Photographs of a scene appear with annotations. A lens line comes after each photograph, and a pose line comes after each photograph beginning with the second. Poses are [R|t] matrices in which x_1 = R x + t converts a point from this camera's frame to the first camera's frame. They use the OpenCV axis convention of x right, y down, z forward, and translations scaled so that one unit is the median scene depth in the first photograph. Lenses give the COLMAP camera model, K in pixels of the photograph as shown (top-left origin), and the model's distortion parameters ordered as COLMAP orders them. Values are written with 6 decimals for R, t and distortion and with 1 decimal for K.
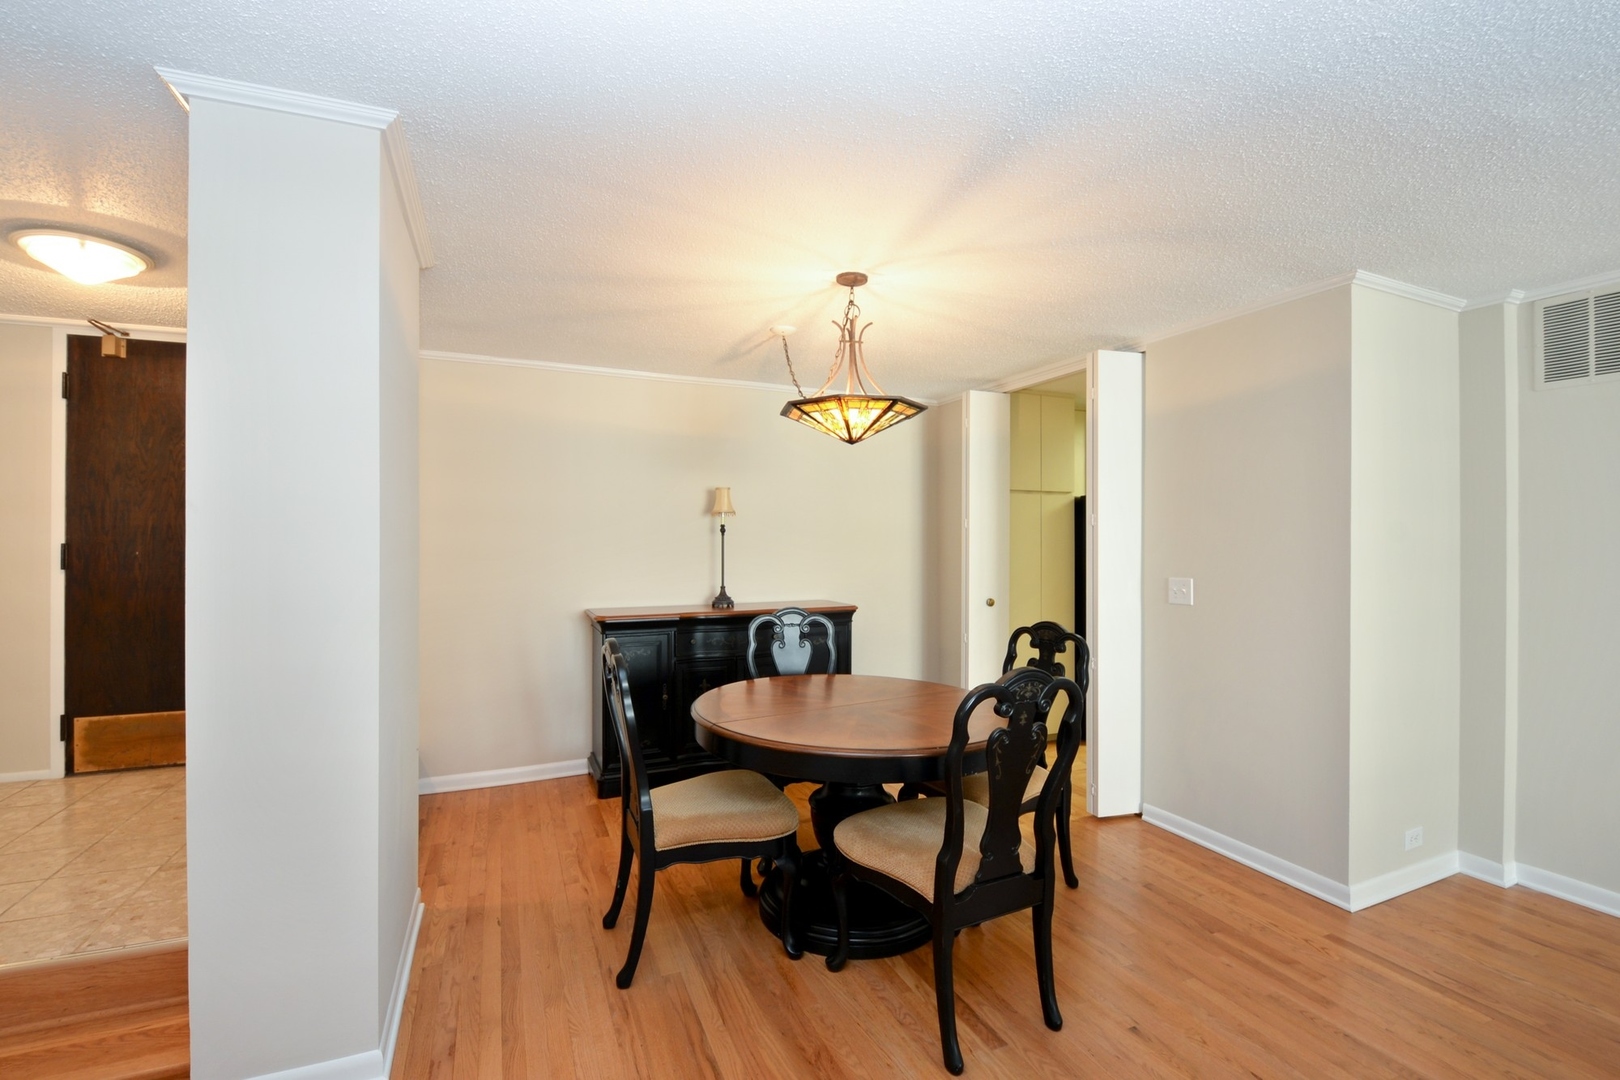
lens RADIAL K [[719.0, 0, 806.2], [0, 719.0, 551.3], [0, 0, 1]] dist [0.014373, 0.000059]
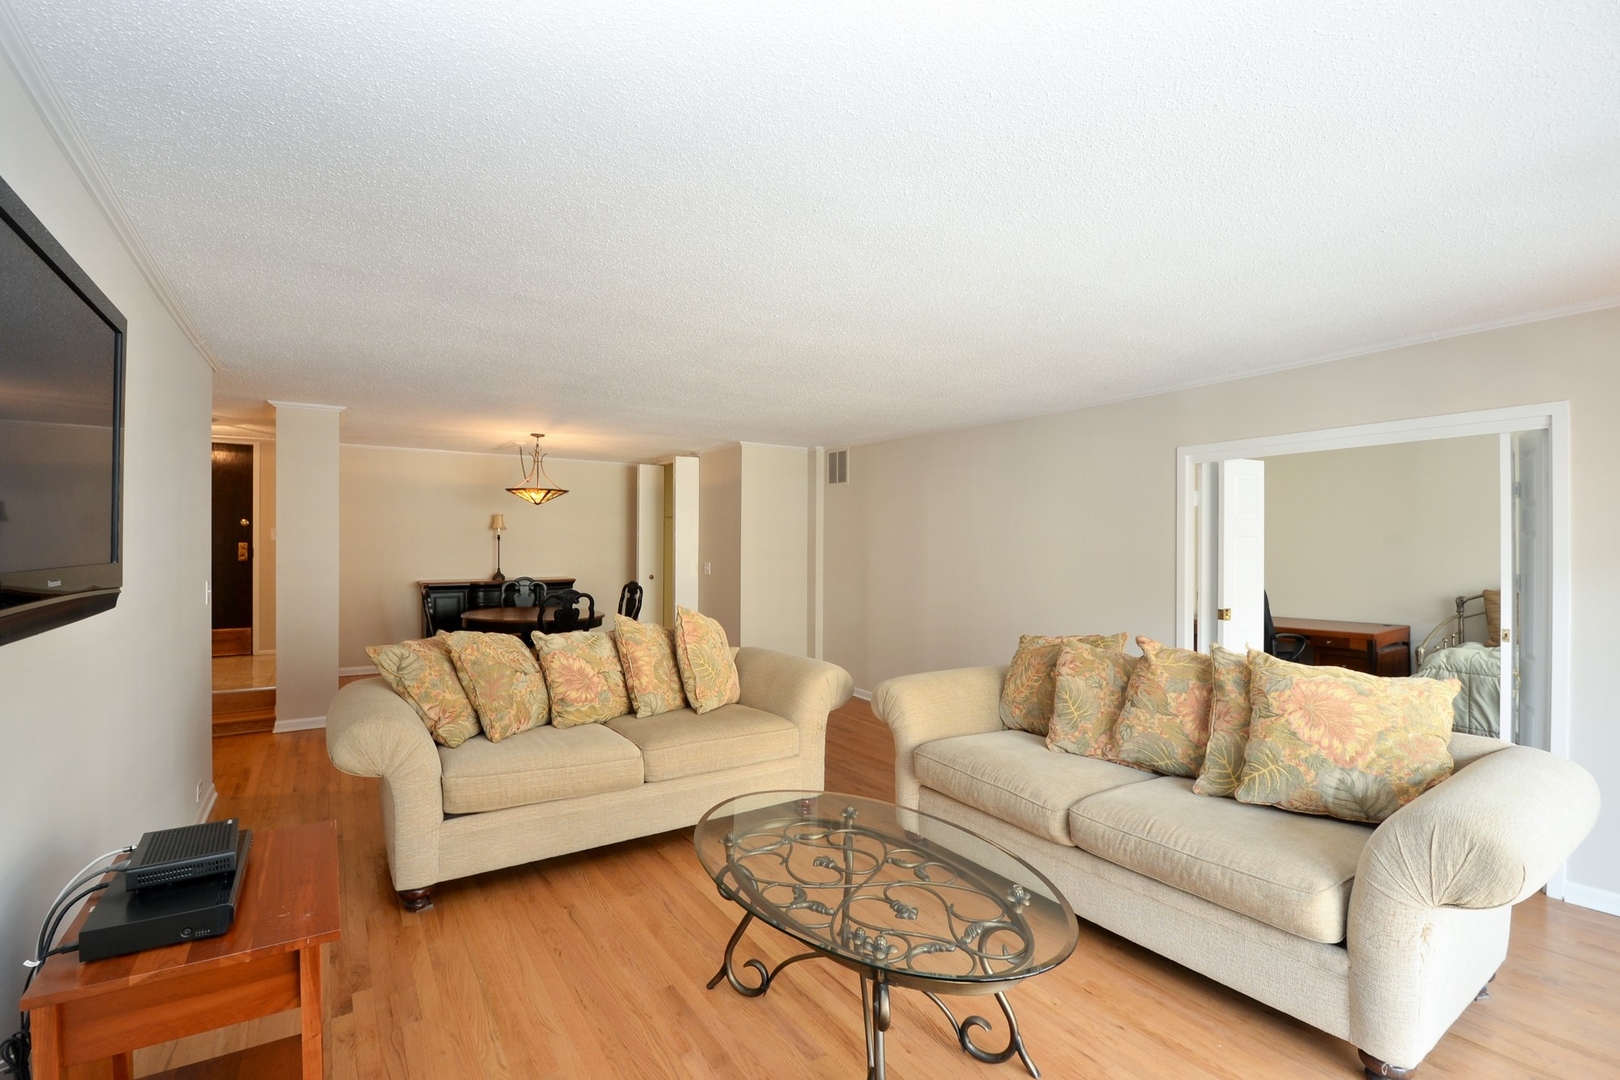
lens RADIAL K [[719.0, 0, 806.2], [0, 719.0, 551.3], [0, 0, 1]] dist [0.014373, 0.000059]
pose [[0.982987, 0.003684, 0.183640, 0.389679], [-0.004688, 0.999976, 0.005033, -0.009542], [-0.183617, -0.005808, 0.982981, -1.171750]]
